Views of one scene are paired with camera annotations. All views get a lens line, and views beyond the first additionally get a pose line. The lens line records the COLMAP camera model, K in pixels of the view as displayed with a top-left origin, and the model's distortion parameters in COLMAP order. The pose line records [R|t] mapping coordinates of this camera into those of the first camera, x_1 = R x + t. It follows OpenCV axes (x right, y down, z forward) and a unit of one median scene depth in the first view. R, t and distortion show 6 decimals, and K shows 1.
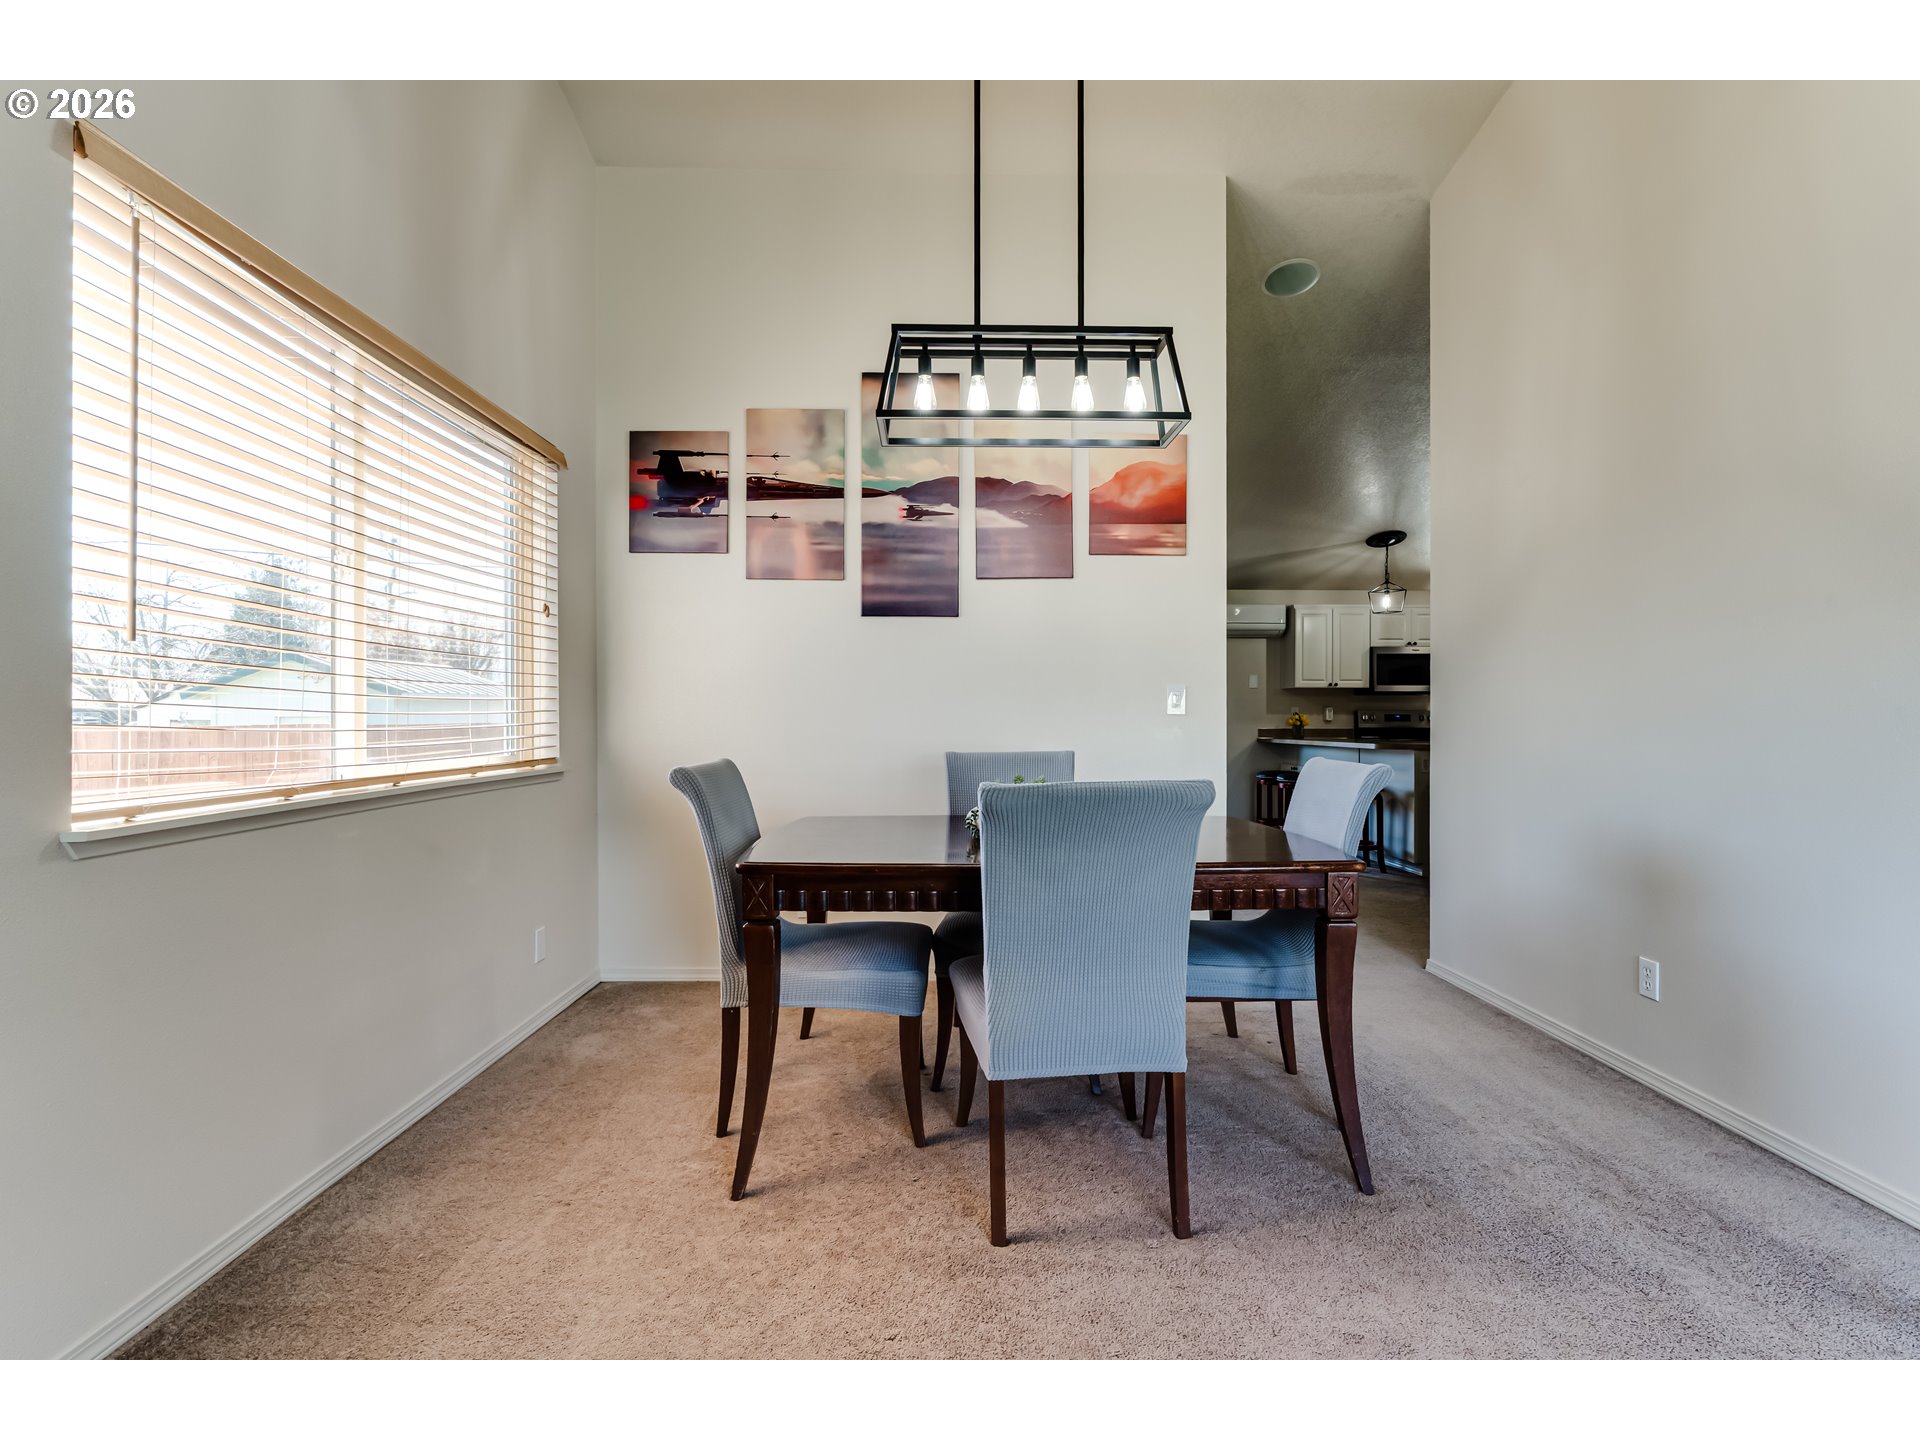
lens RADIAL K [[865.1, 0, 967.5], [0, 865.1, 715.3], [0, 0, 1]] dist [-0.004766, -0.000354]
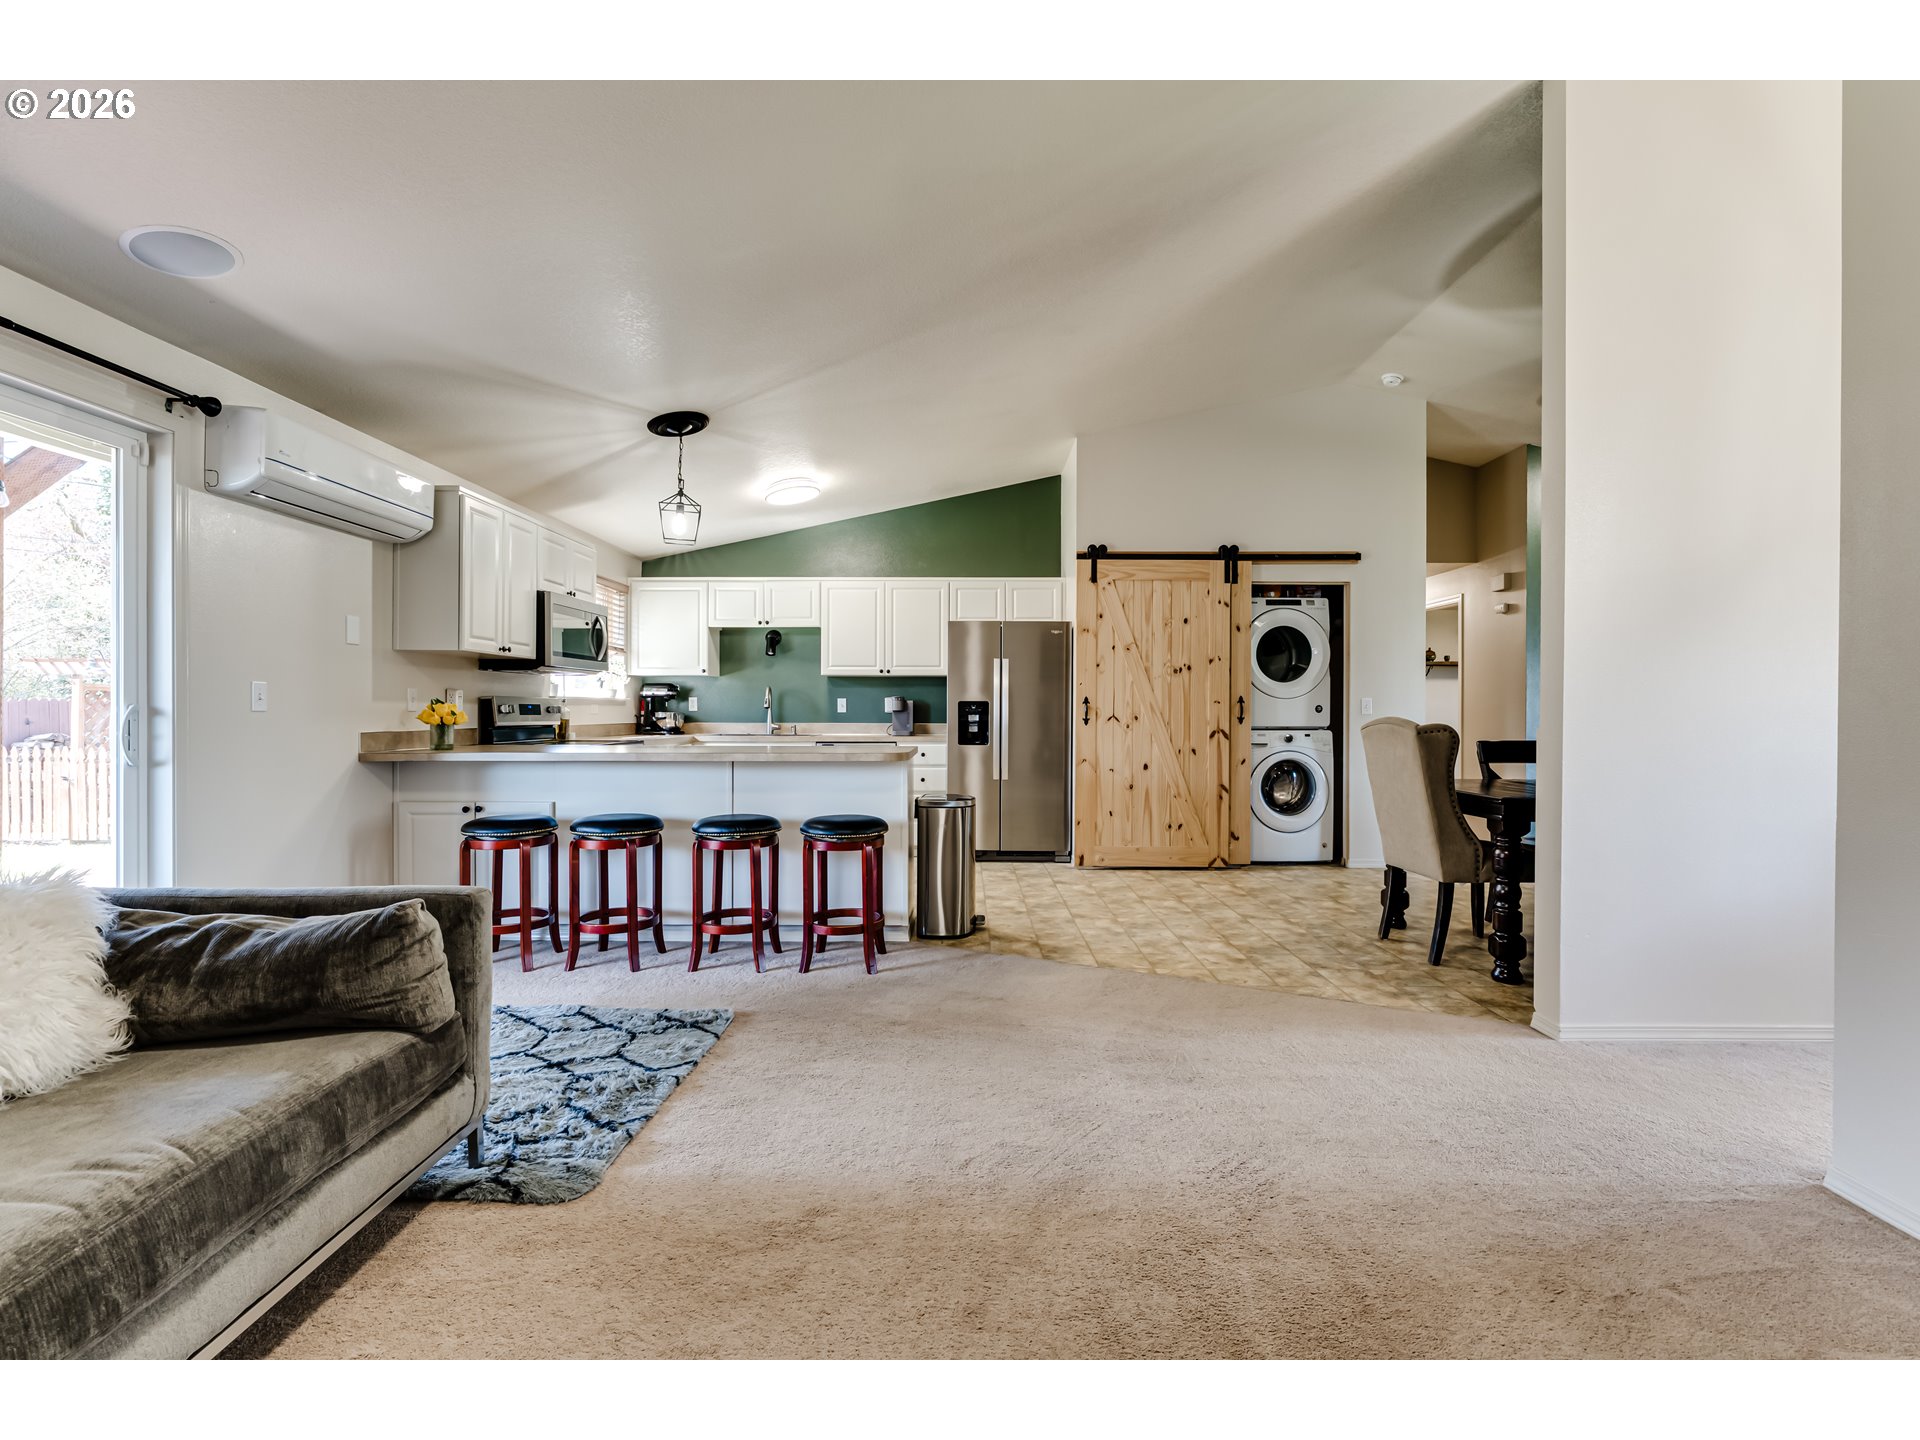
lens RADIAL K [[865.1, 0, 955.5], [0, 865.1, 724.7], [0, 0, 1]] dist [-0.004766, -0.000354]
pose [[0.020258, -0.016434, 0.999660, -0.121548], [-0.003109, 0.999859, 0.016501, 0.002690], [-0.999790, -0.003443, 0.020204, 0.693395]]
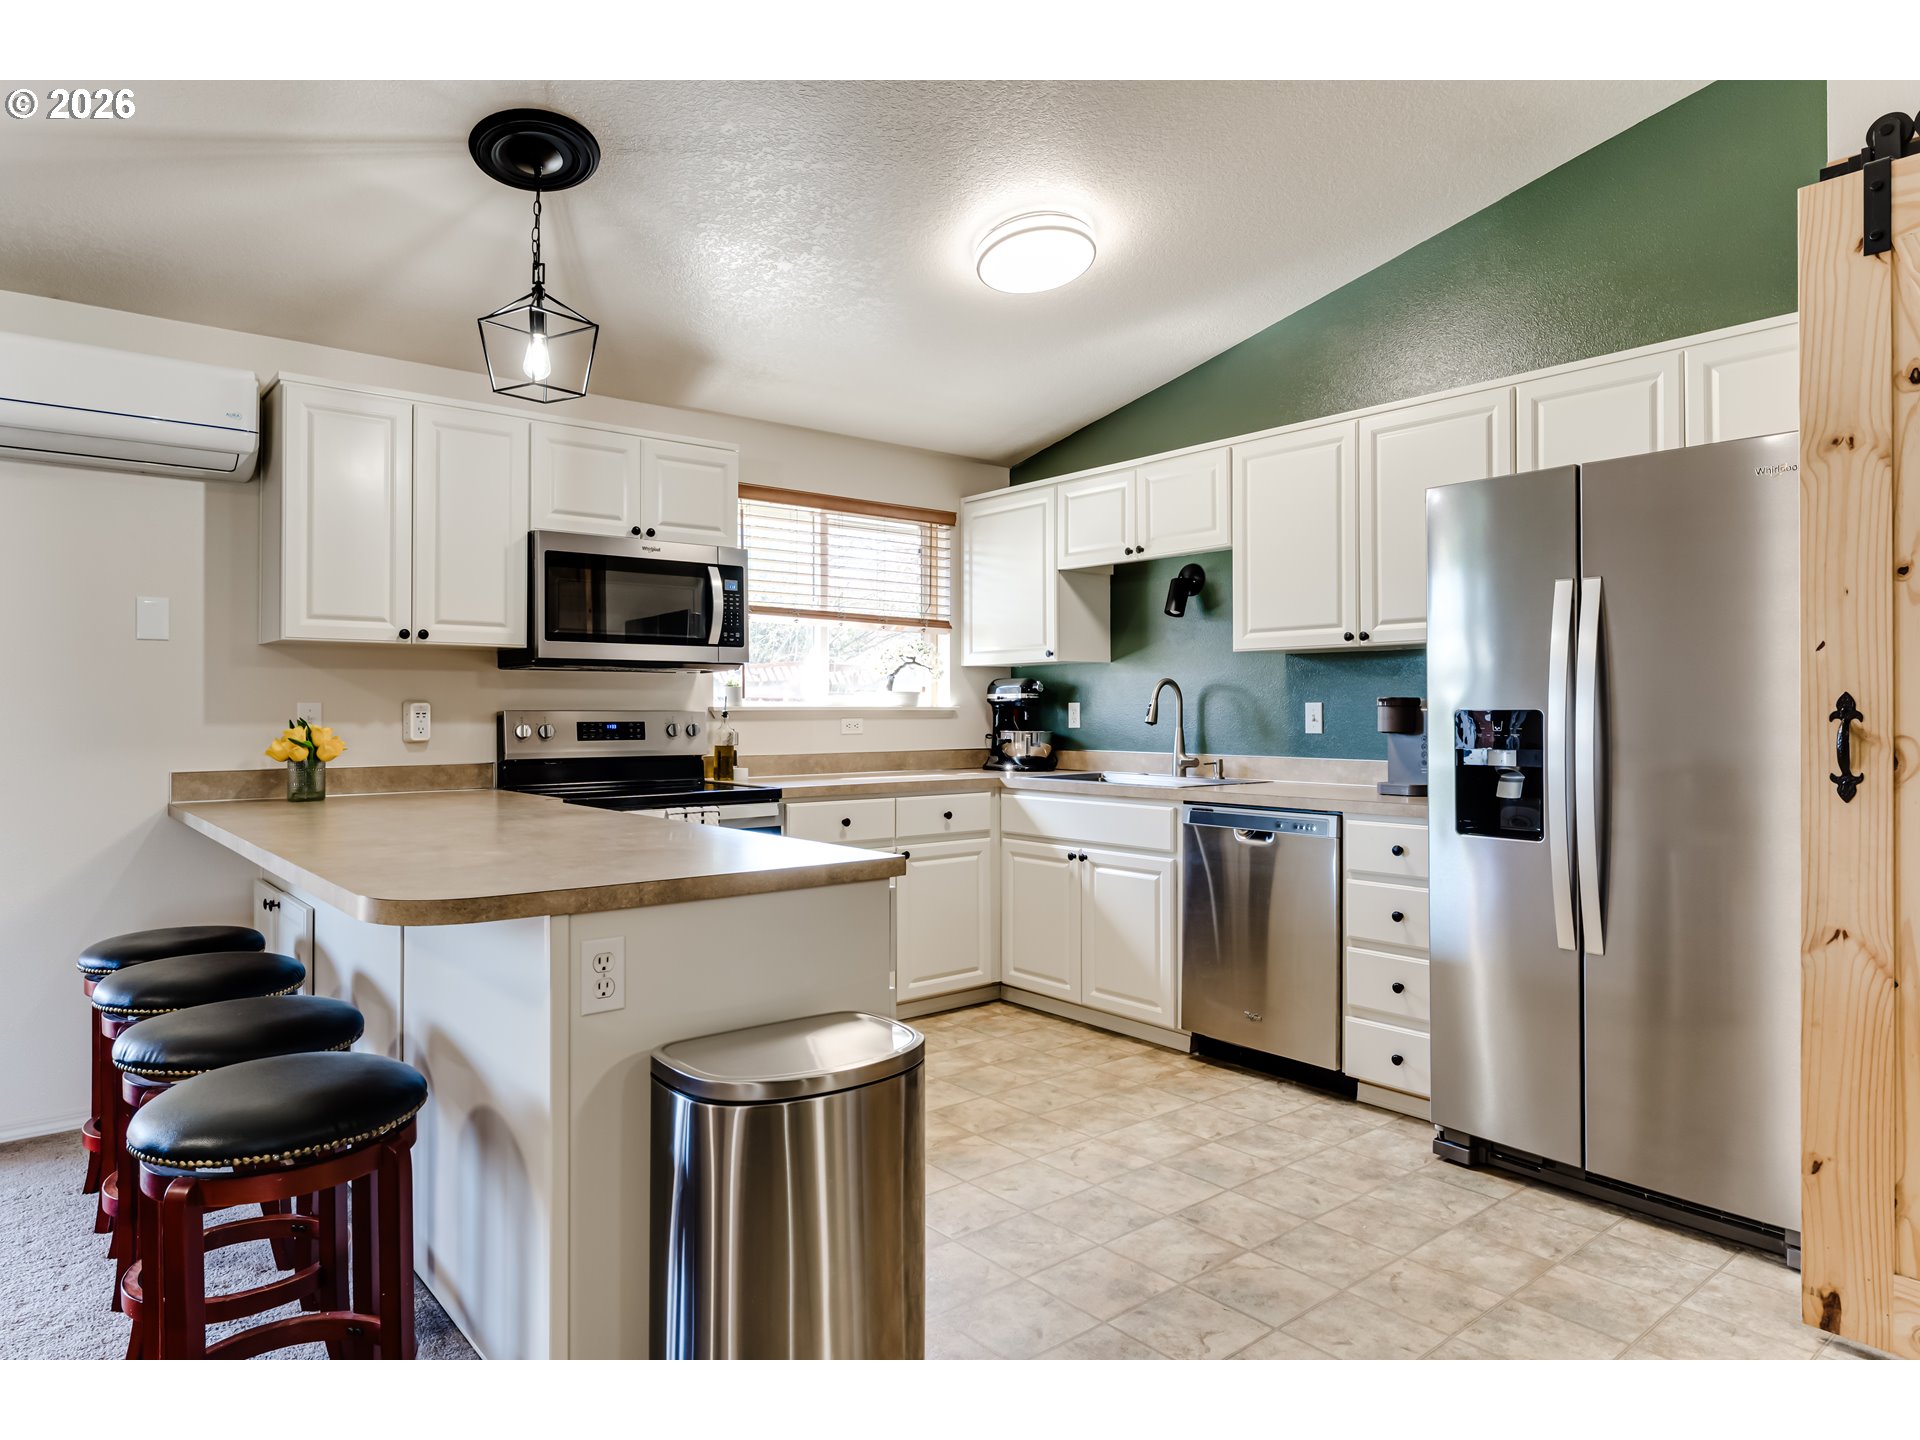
lens RADIAL K [[1137.9, 0, 975.4], [0, 1137.9, 706.7], [0, 0, 1]] dist [-0.003987, -0.000528]
pose [[0.769897, 0.000854, 0.638167, 0.307995], [0.001379, 0.999995, -0.003002, -0.005893], [-0.638166, 0.003191, 0.769892, 0.524161]]
